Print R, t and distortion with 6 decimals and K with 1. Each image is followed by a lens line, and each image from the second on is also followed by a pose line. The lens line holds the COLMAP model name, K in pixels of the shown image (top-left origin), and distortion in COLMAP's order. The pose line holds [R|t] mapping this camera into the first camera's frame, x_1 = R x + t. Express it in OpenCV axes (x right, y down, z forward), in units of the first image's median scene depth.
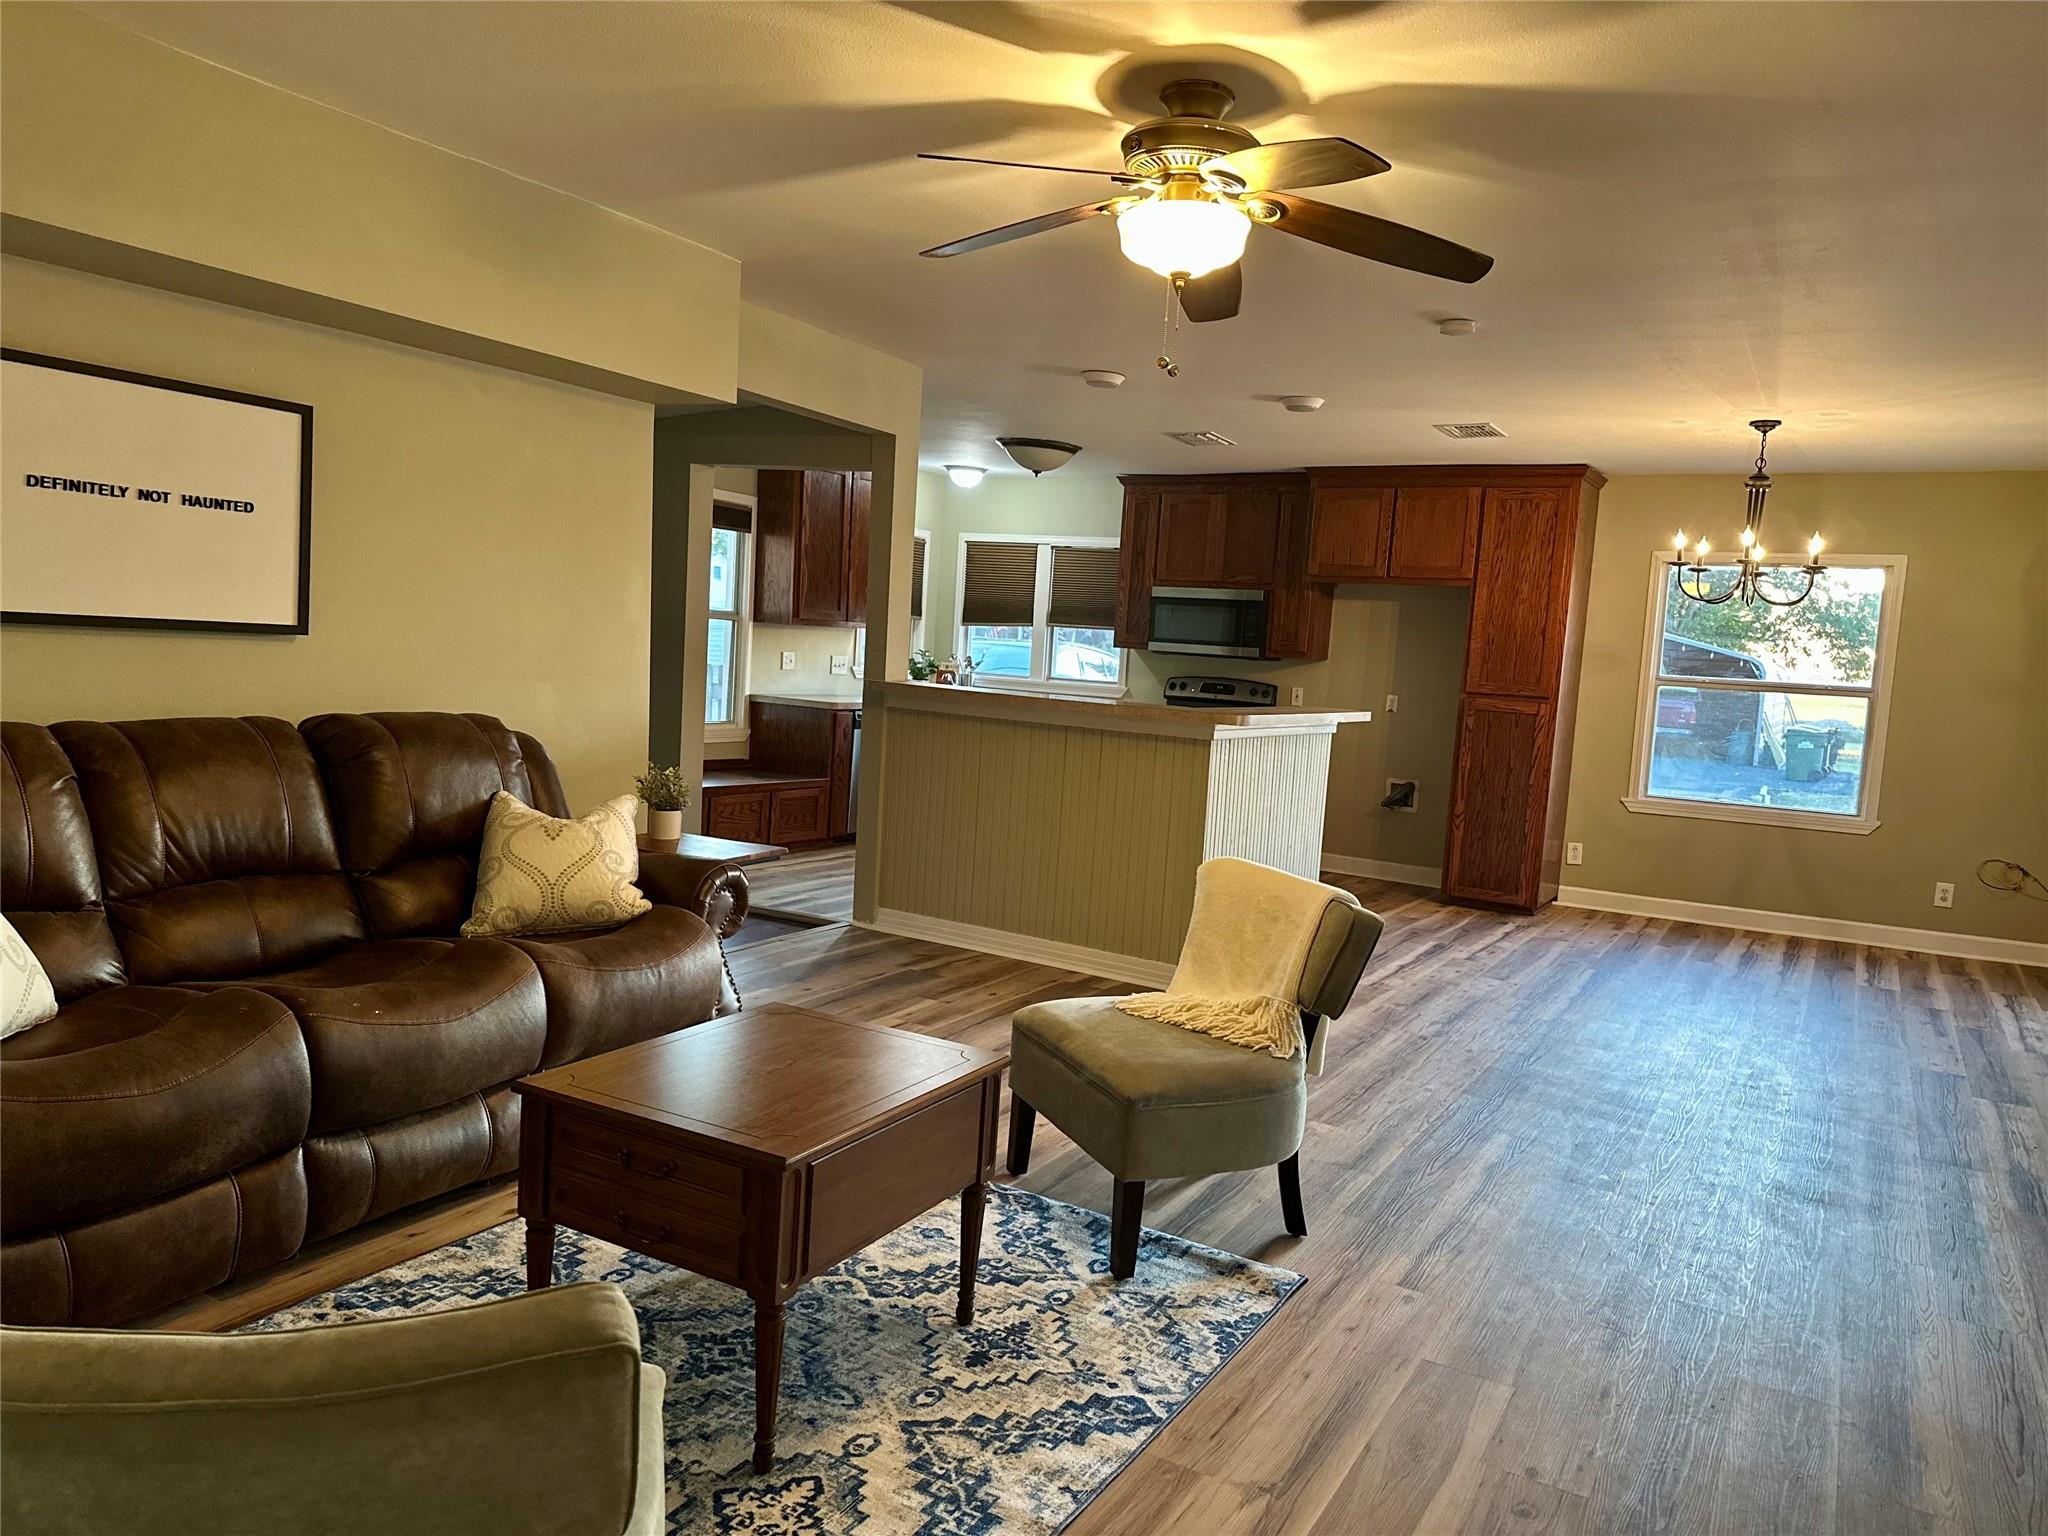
lens RADIAL K [[1424.5, 0, 1026.3], [0, 1424.5, 782.2], [0, 0, 1]] dist [0.070219, -0.098438]
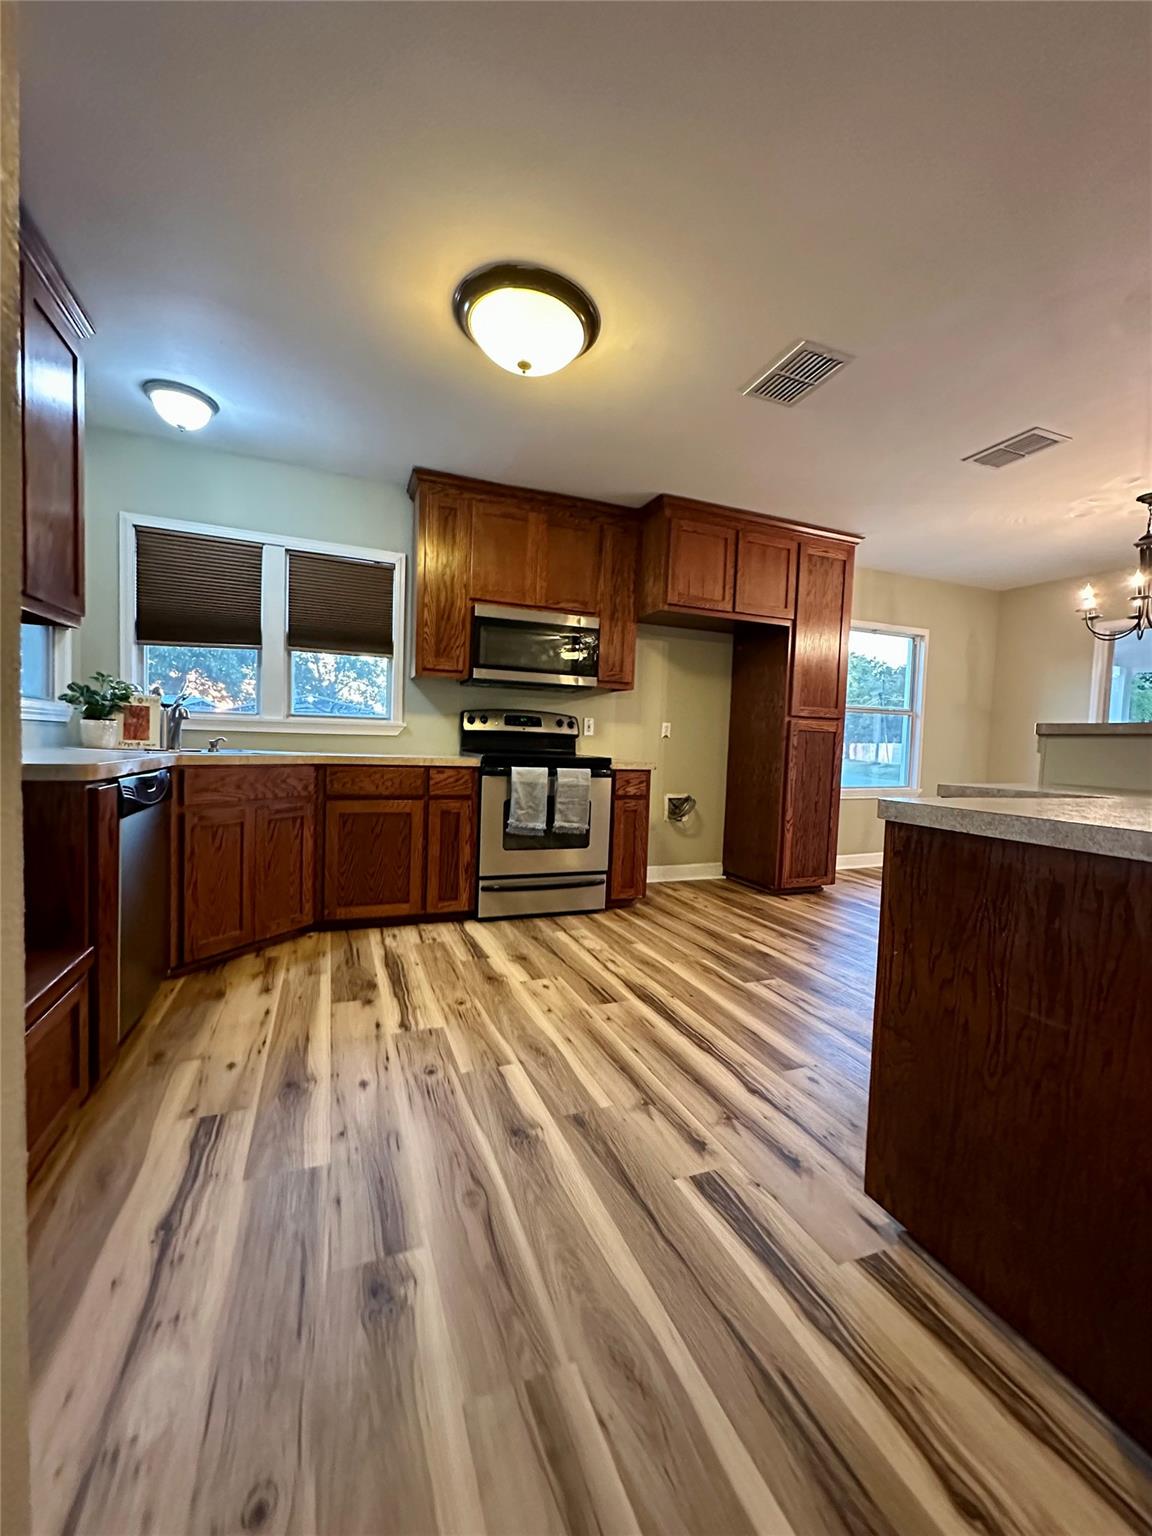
lens RADIAL K [[616.5, 0, 652.8], [0, 616.5, 769.9], [0, 0, 1]] dist [-0.021663, -0.000066]
pose [[0.600184, -0.078695, 0.795981, -0.180280], [0.087299, 0.995648, 0.032610, -0.046522], [-0.795084, 0.049916, 0.604442, 0.821505]]
